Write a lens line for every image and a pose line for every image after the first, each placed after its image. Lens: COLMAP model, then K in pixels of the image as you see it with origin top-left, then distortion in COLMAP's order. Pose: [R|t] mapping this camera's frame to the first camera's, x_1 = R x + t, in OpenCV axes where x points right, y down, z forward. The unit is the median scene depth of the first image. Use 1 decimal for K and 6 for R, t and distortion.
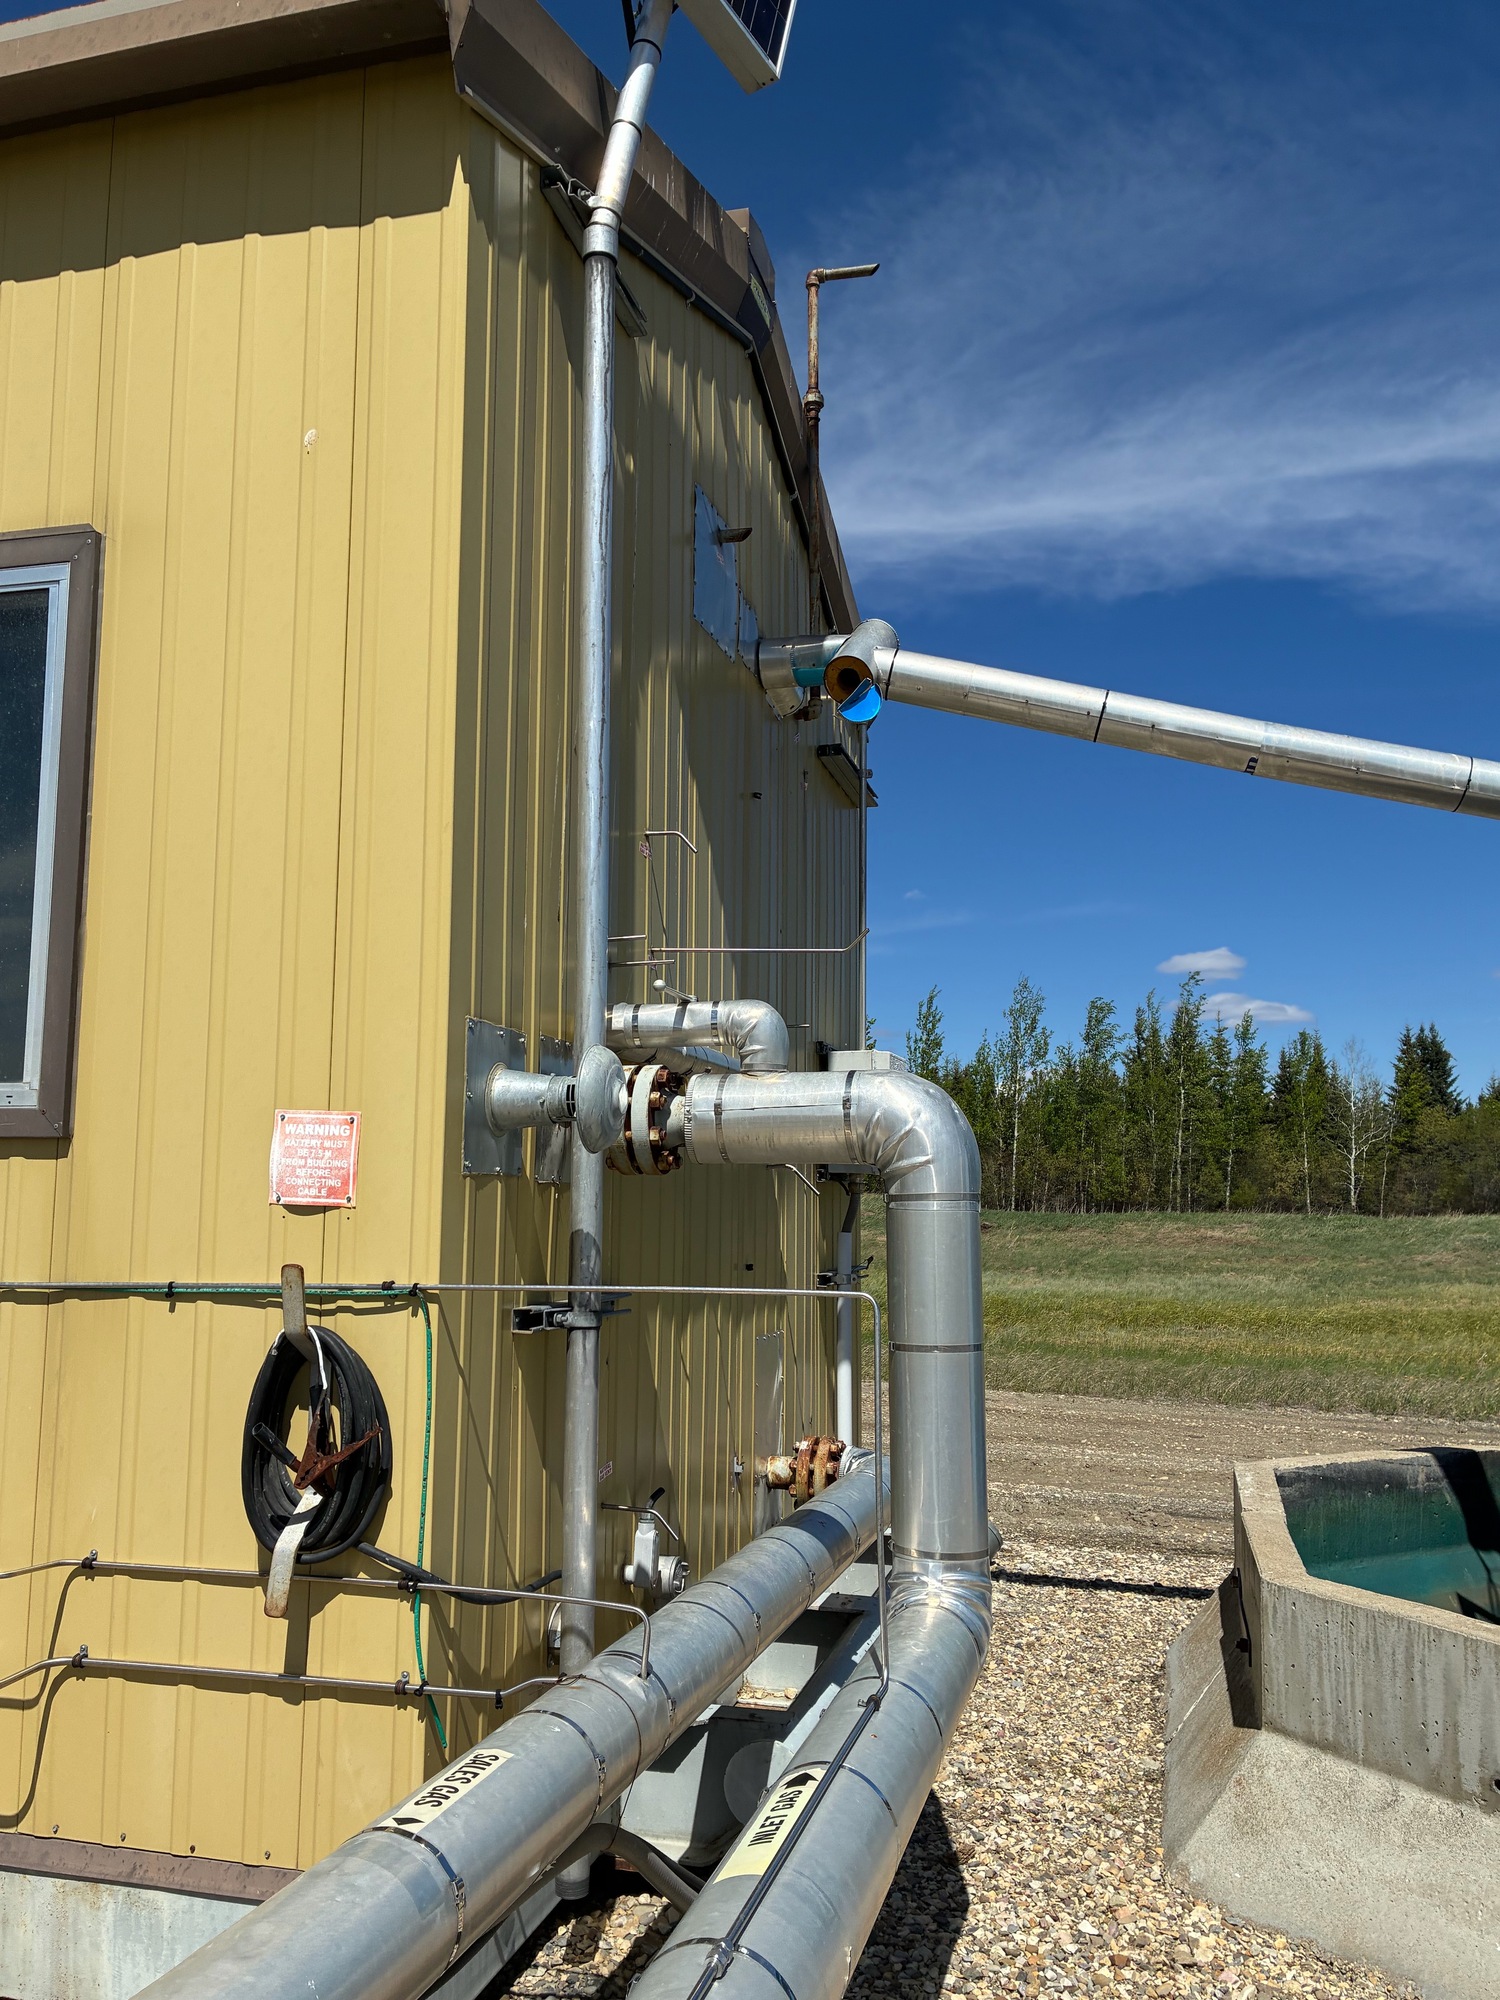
lens RADIAL K [[1500.1, 0, 747.2], [0, 1500.1, 1006.8], [0, 0, 1]] dist [0.018080, -0.024202]
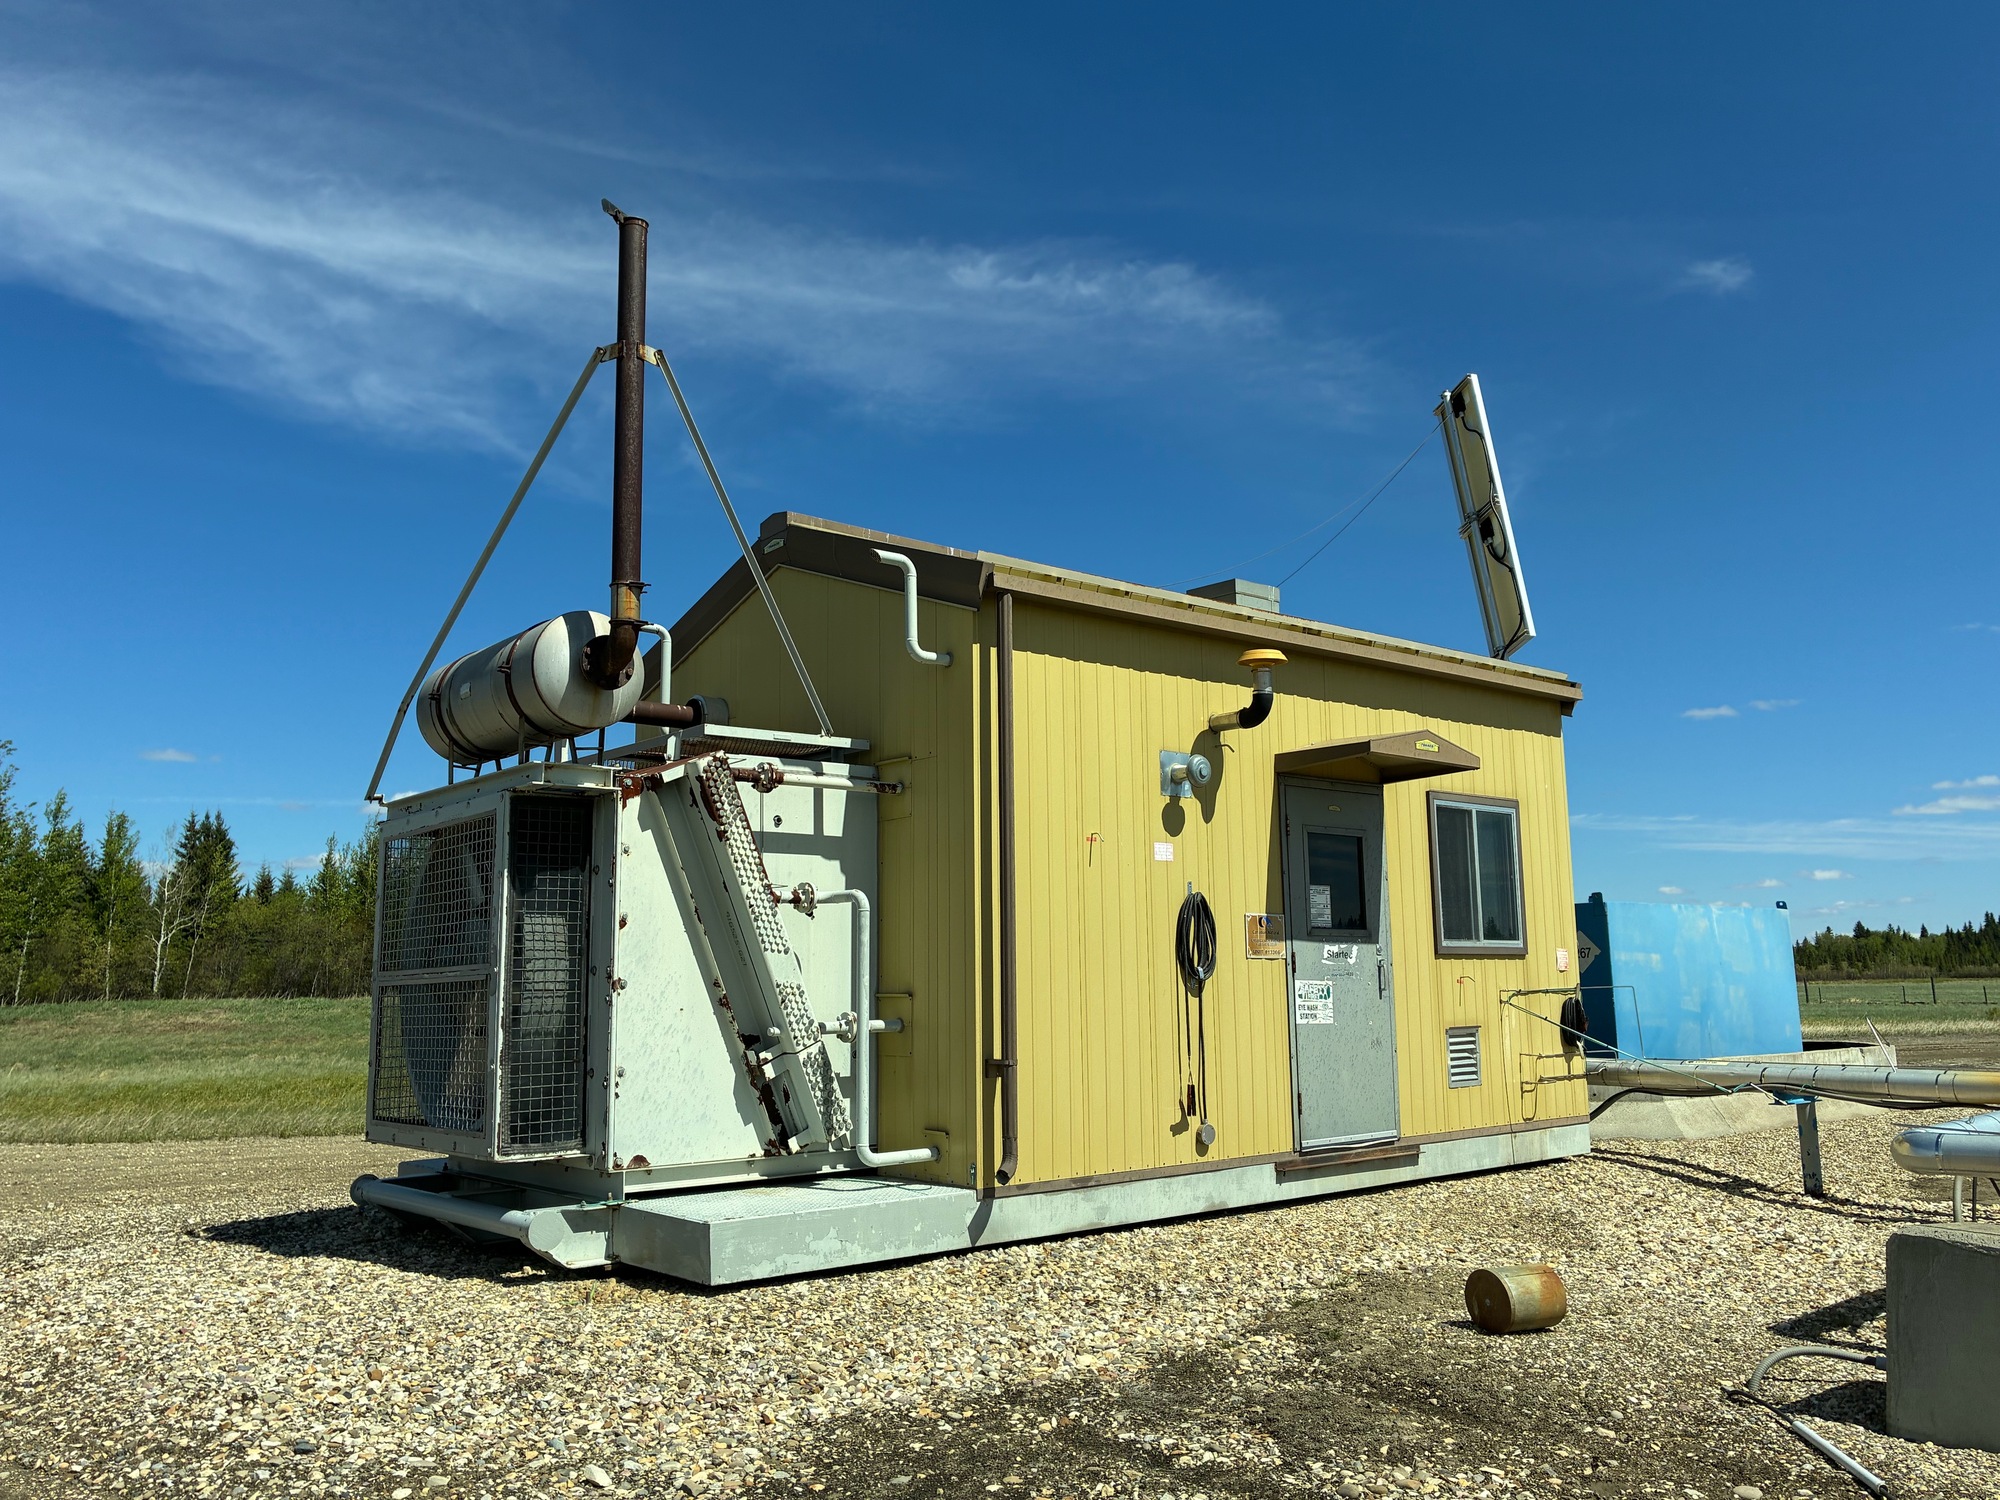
lens RADIAL K [[1586.9, 0, 999.3], [0, 1586.9, 730.2], [0, 0, 1]] dist [0.017800, -0.026825]
pose [[0.572857, 0.117675, 0.811165, -4.629899], [-0.087914, 0.992753, -0.081932, -0.037217], [-0.814927, -0.024378, 0.579050, -0.301452]]
